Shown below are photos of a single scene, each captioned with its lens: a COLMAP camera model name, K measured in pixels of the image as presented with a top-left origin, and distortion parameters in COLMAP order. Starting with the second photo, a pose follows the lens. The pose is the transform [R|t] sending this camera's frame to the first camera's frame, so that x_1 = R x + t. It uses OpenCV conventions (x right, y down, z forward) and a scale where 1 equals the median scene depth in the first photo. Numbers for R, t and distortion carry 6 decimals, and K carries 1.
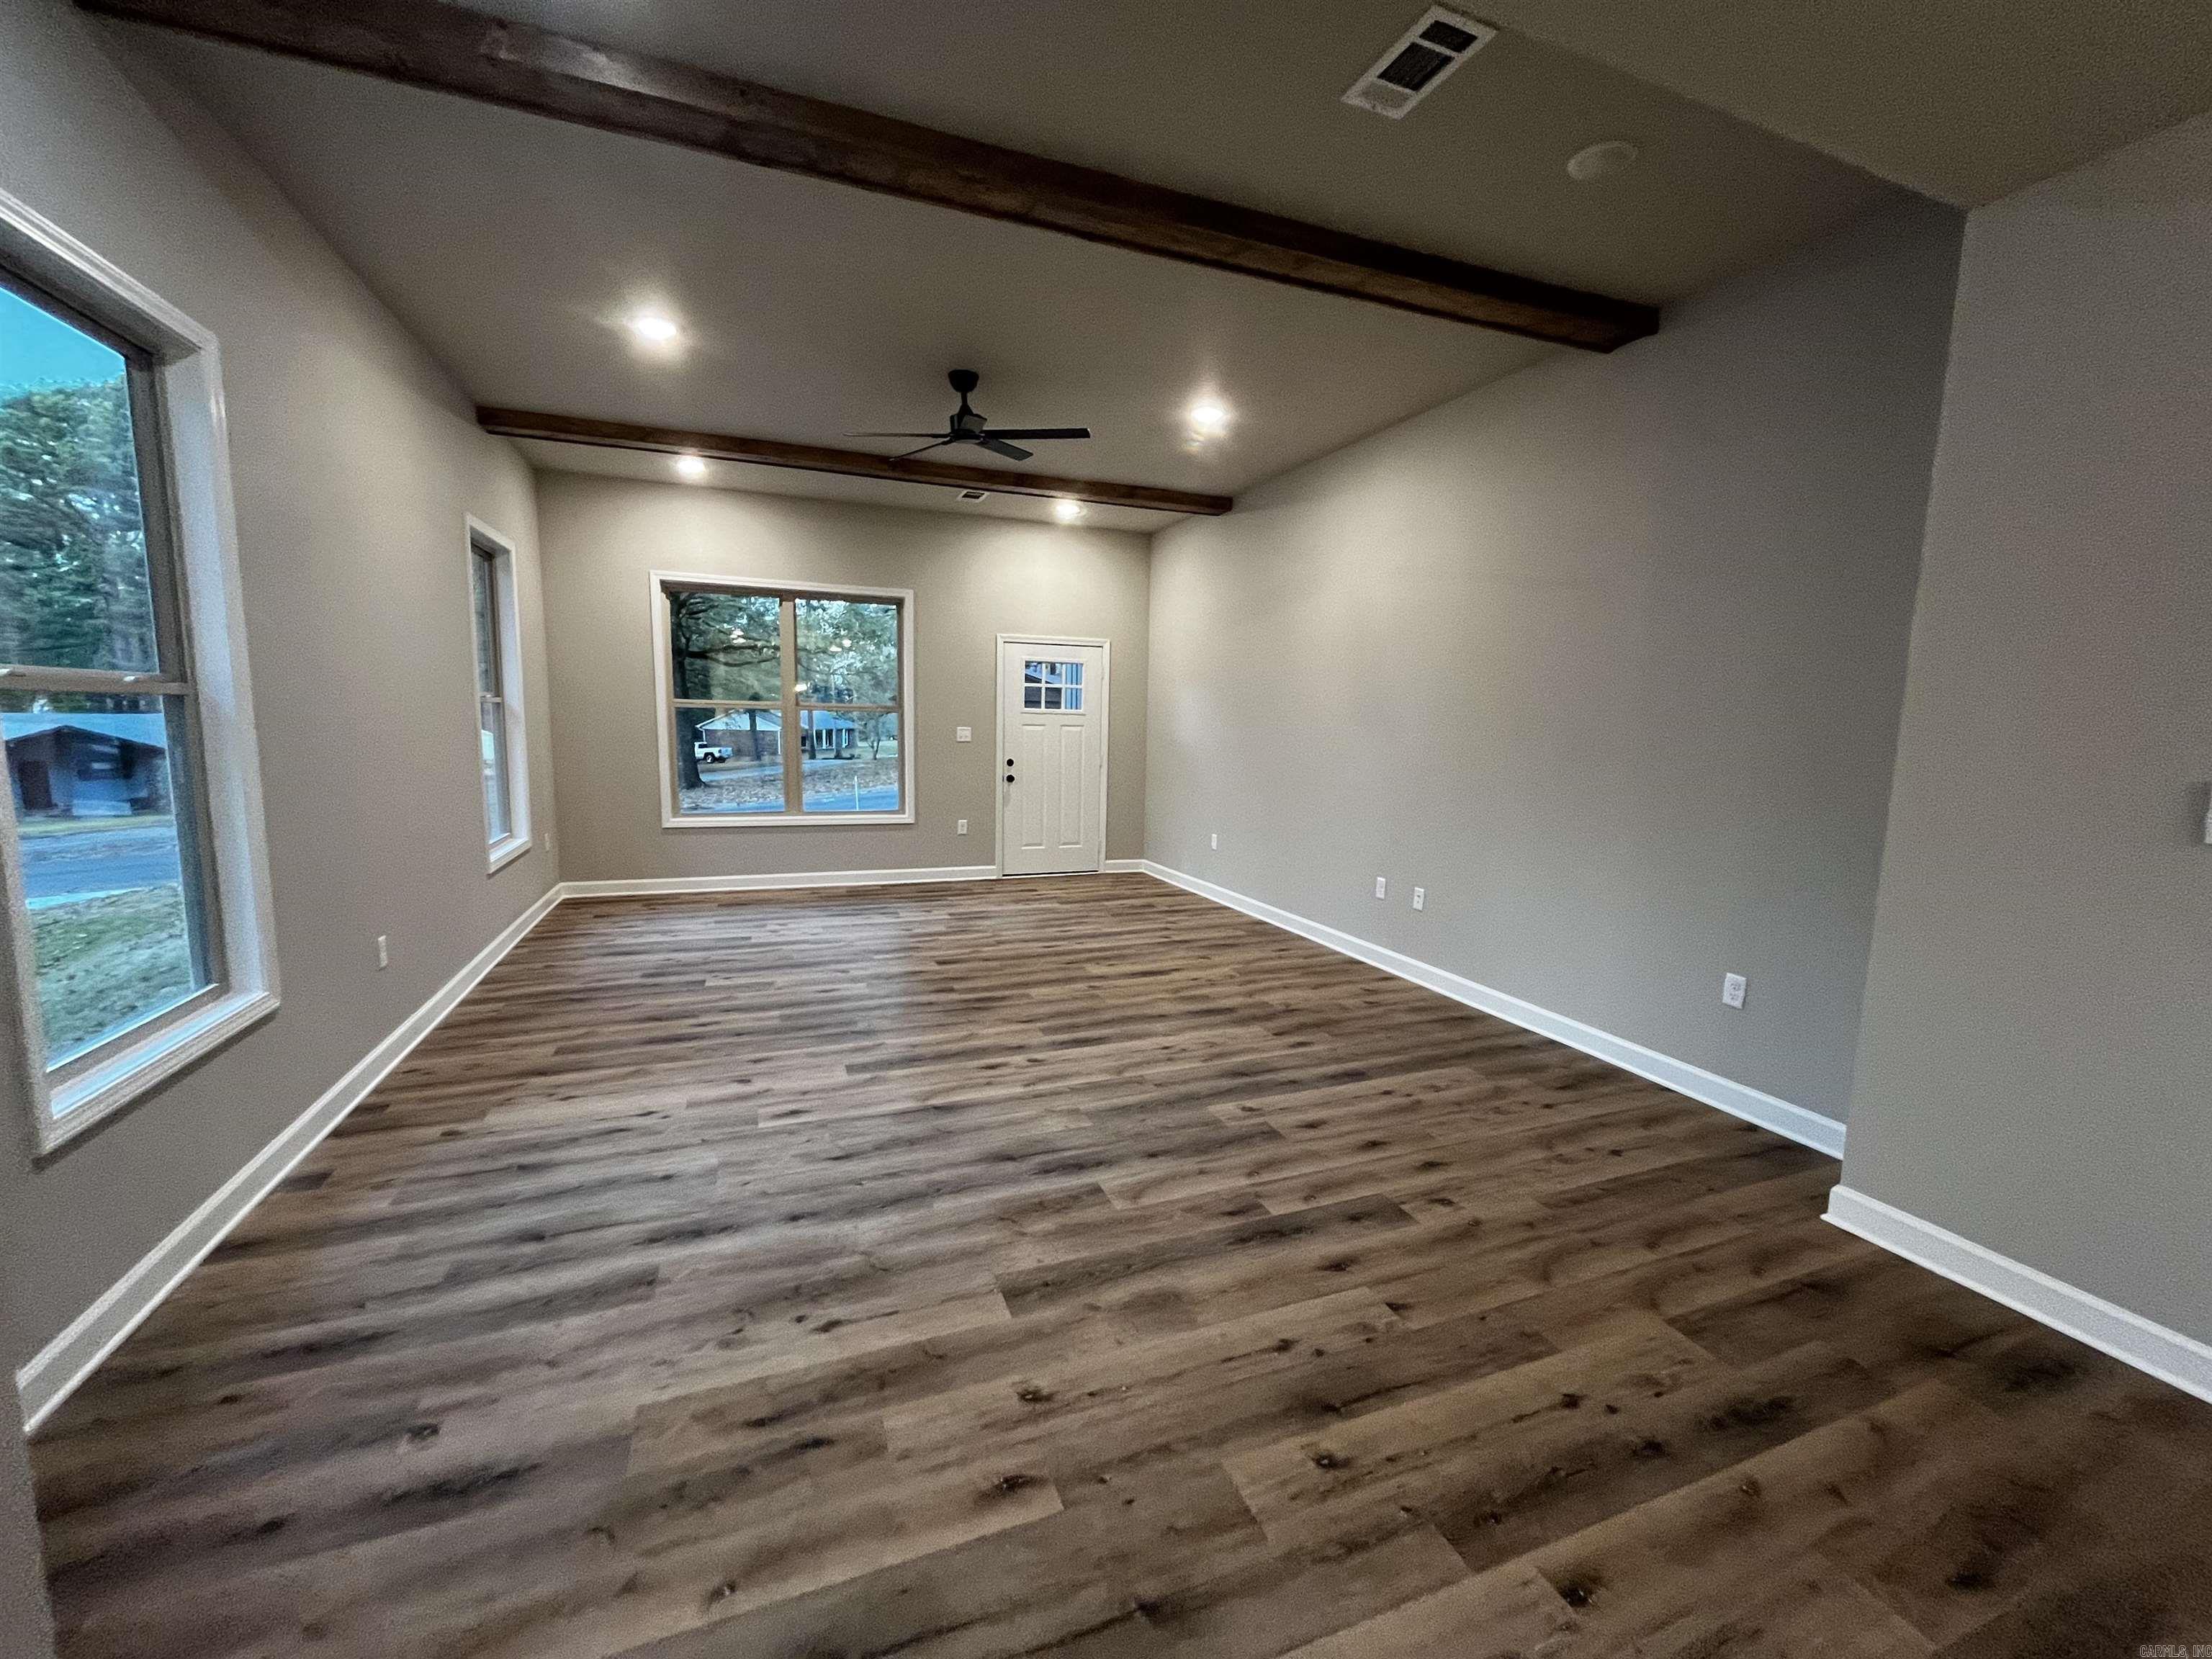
lens RADIAL K [[893.7, 0, 1104.7], [0, 893.7, 834.5], [0, 0, 1]] dist [-0.003086, 0.000135]
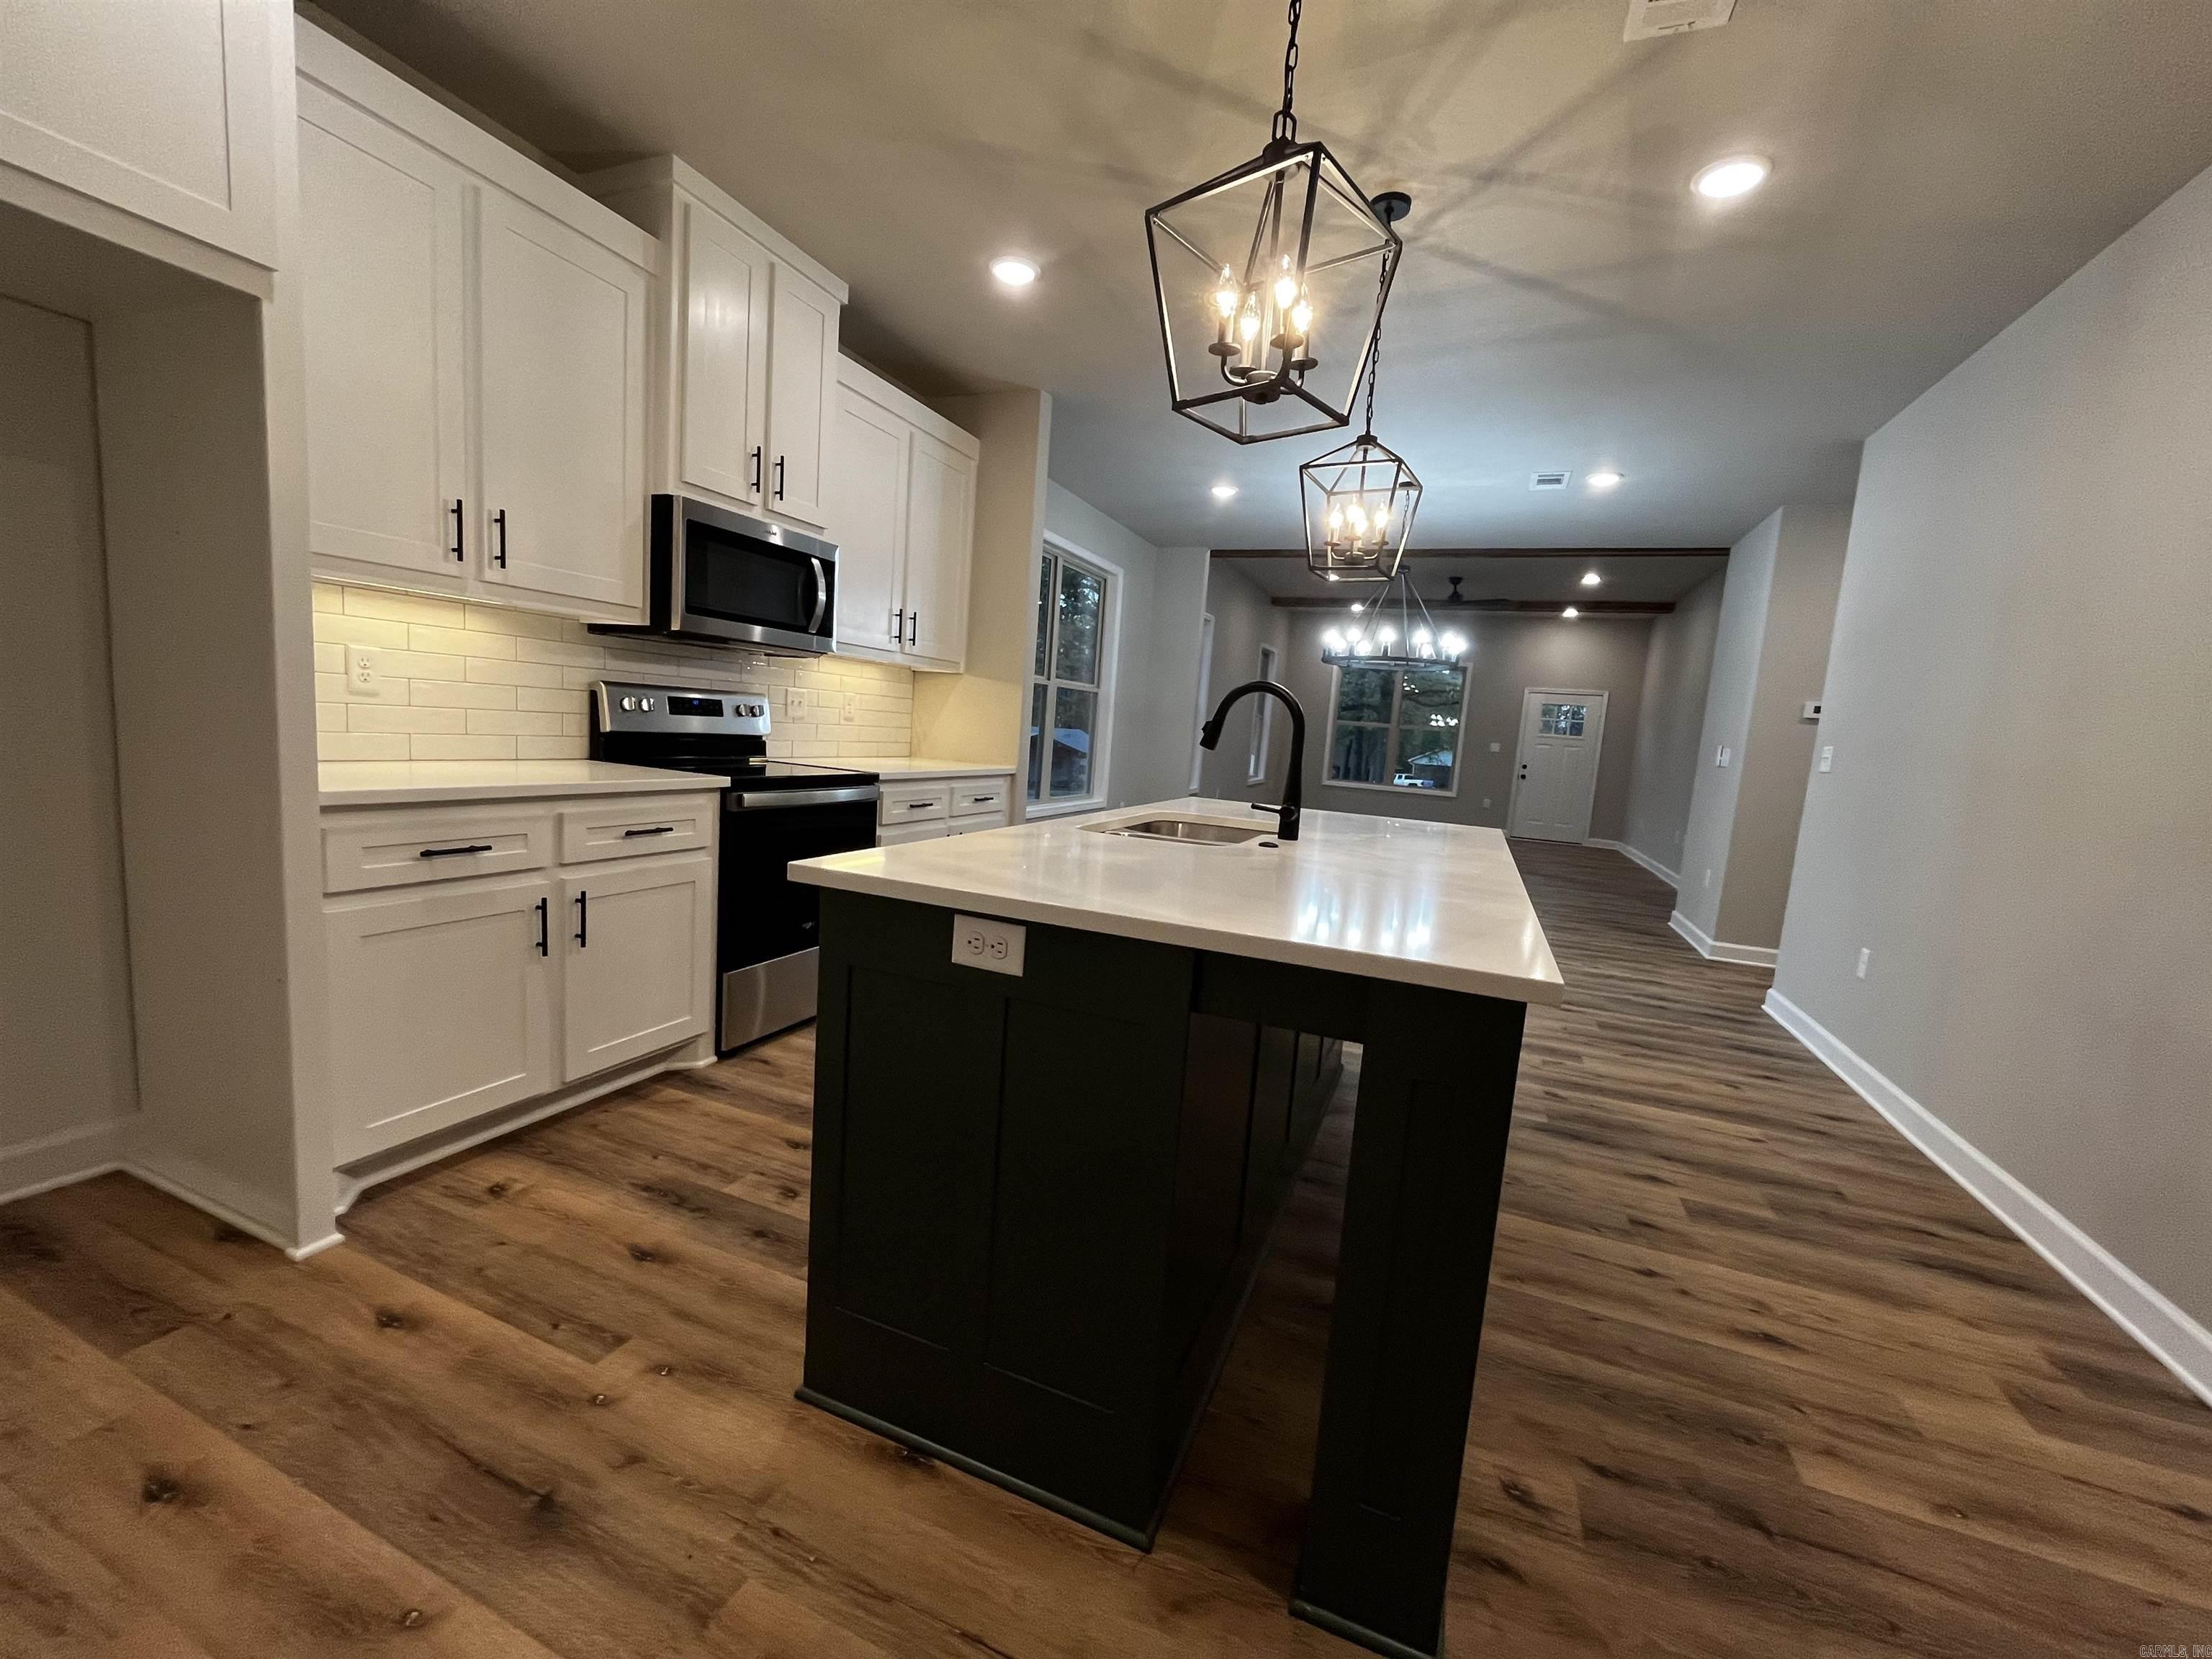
lens RADIAL K [[893.5, 0, 1103.7], [0, 893.5, 834.5], [0, 0, 1]] dist [-0.003711, 0.000240]
pose [[0.721408, 0.116515, -0.682638, 0.939153], [-0.146972, 0.989049, 0.013495, 0.265208], [0.676735, 0.090593, 0.730632, -1.376468]]
